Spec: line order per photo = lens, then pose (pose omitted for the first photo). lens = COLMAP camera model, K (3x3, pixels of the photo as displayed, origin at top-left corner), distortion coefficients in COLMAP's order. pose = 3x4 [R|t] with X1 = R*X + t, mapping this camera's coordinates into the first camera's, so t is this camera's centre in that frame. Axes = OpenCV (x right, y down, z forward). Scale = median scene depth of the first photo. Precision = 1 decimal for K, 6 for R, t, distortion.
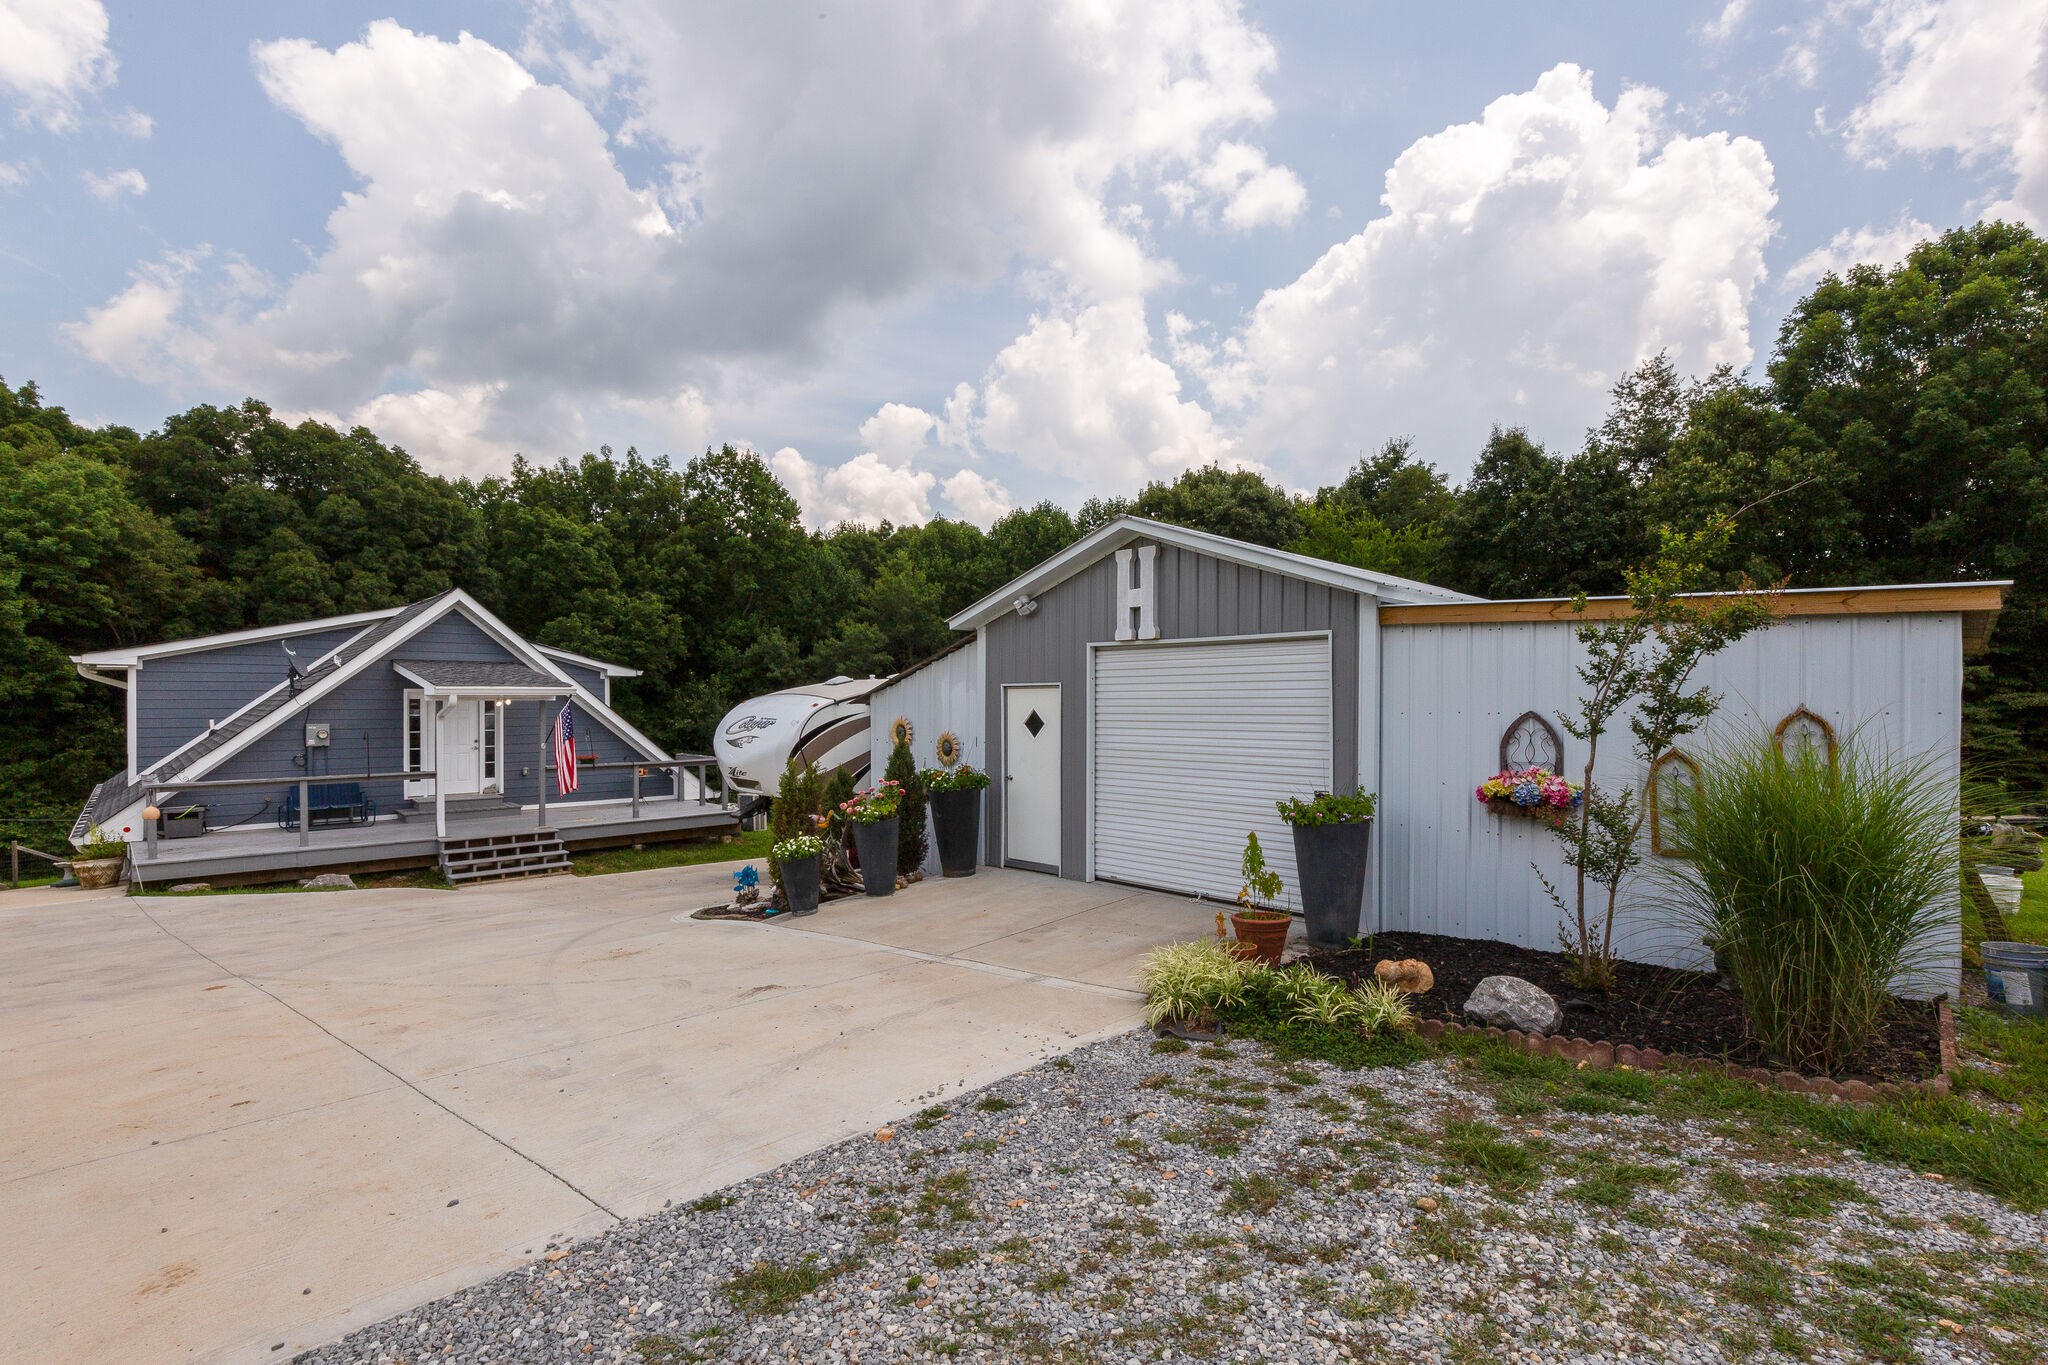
lens RADIAL K [[979.3, 0, 1067.3], [0, 979.3, 703.4], [0, 0, 1]] dist [0.005797, 0.000423]
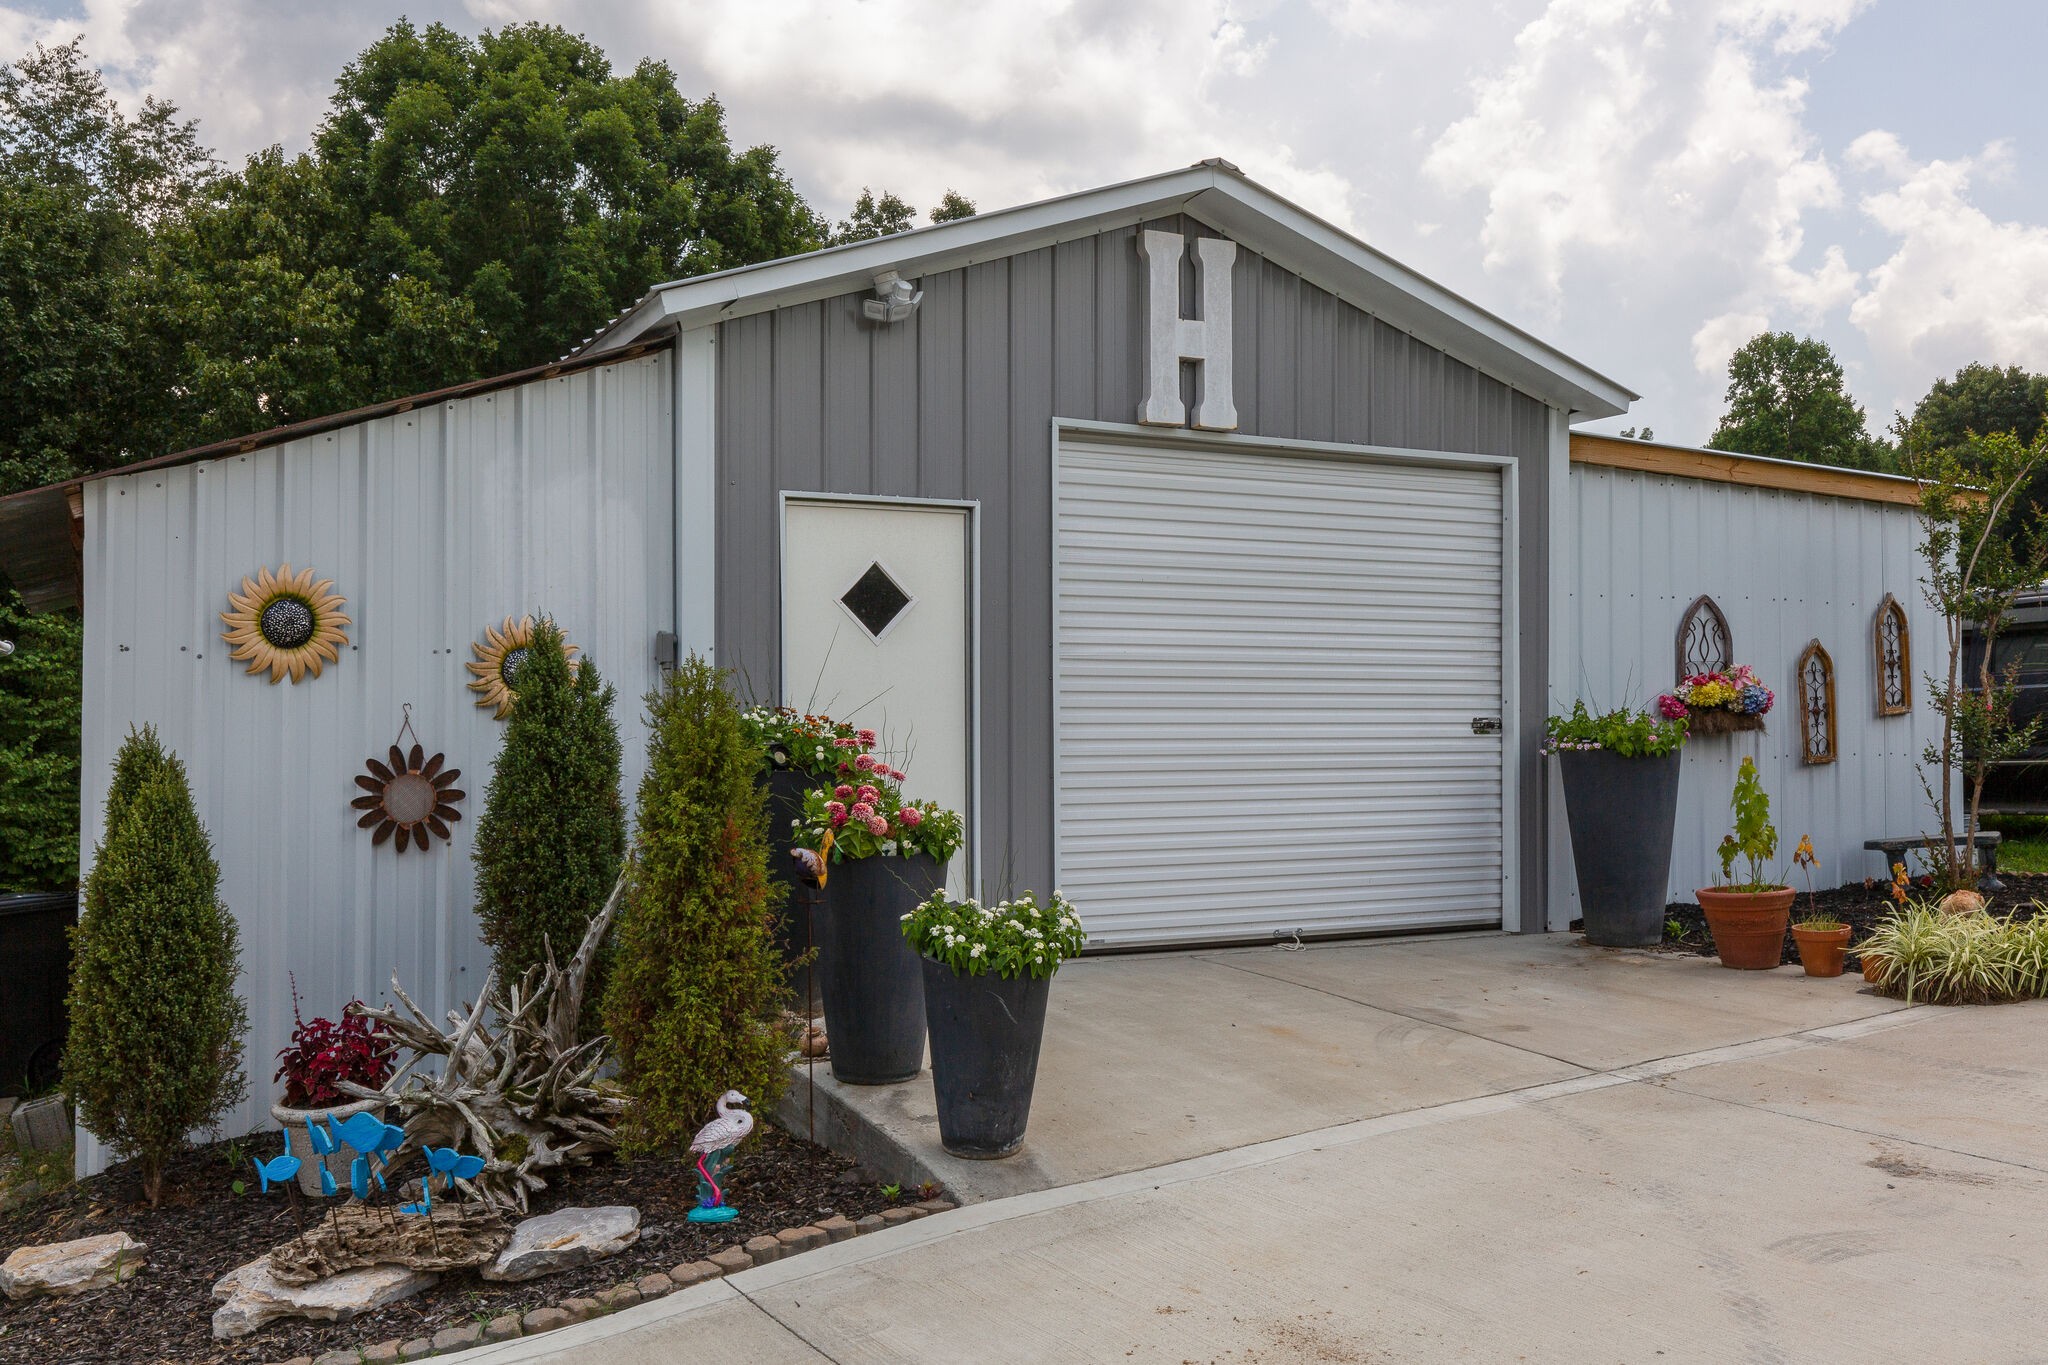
lens RADIAL K [[1857.2, 0, 1033.8], [0, 1857.2, 692.4], [0, 0, 1]] dist [-0.081129, 0.000000]
pose [[0.323940, 0.005448, 0.946062, -0.163843], [0.001163, 0.999980, -0.006157, 0.014187], [-0.946077, 0.003094, 0.323928, 0.158035]]
